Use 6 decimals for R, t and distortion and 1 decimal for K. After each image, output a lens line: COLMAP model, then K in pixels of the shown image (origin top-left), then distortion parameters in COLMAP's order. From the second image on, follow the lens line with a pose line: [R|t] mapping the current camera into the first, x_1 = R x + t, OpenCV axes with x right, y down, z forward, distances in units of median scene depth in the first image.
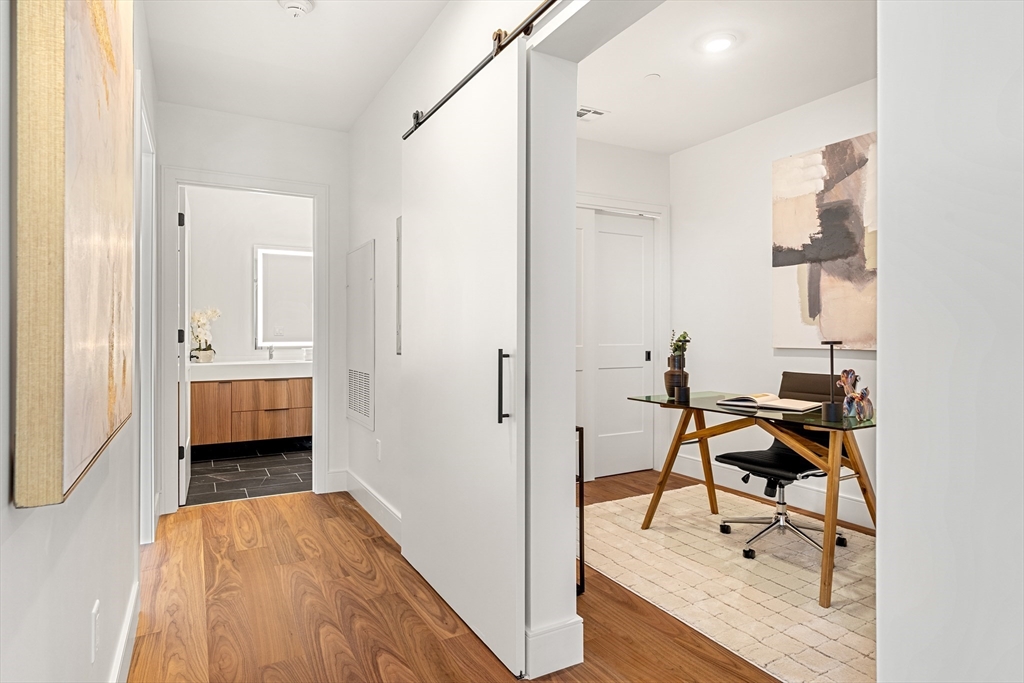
lens RADIAL K [[577.8, 0, 512.3], [0, 577.8, 333.7], [0, 0, 1]] dist [0.002194, -0.000355]
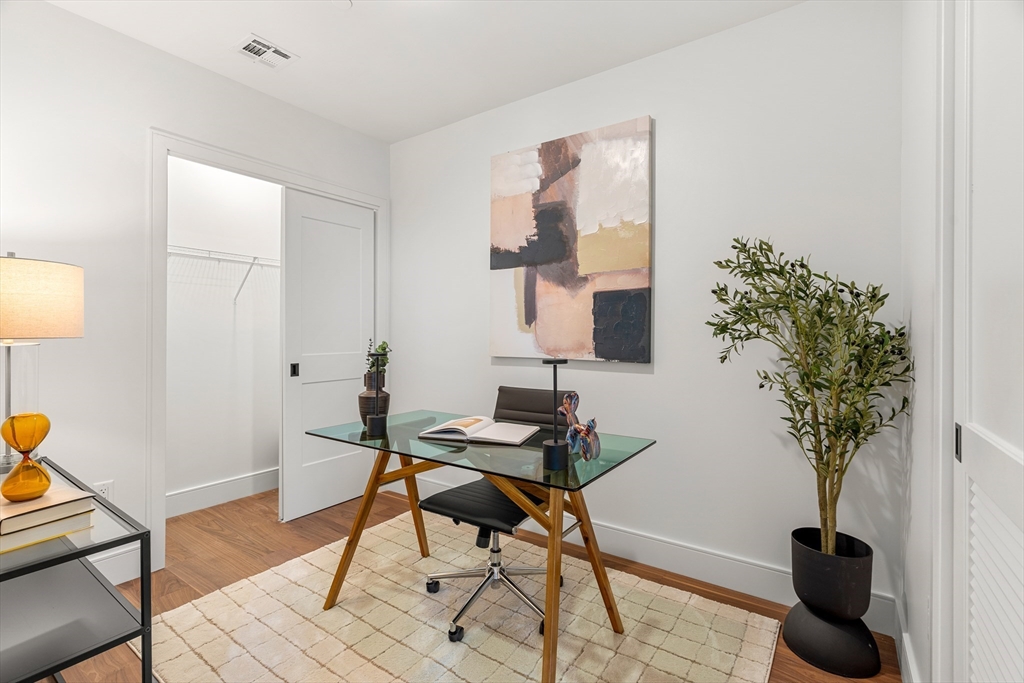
lens RADIAL K [[466.4, 0, 510.5], [0, 466.4, 337.6], [0, 0, 1]] dist [-0.004062, 0.001679]
pose [[0.900888, -0.001465, 0.434050, 0.175984], [-0.002999, 0.999949, 0.009600, -0.014854], [-0.434042, -0.009950, 0.900838, 0.354039]]
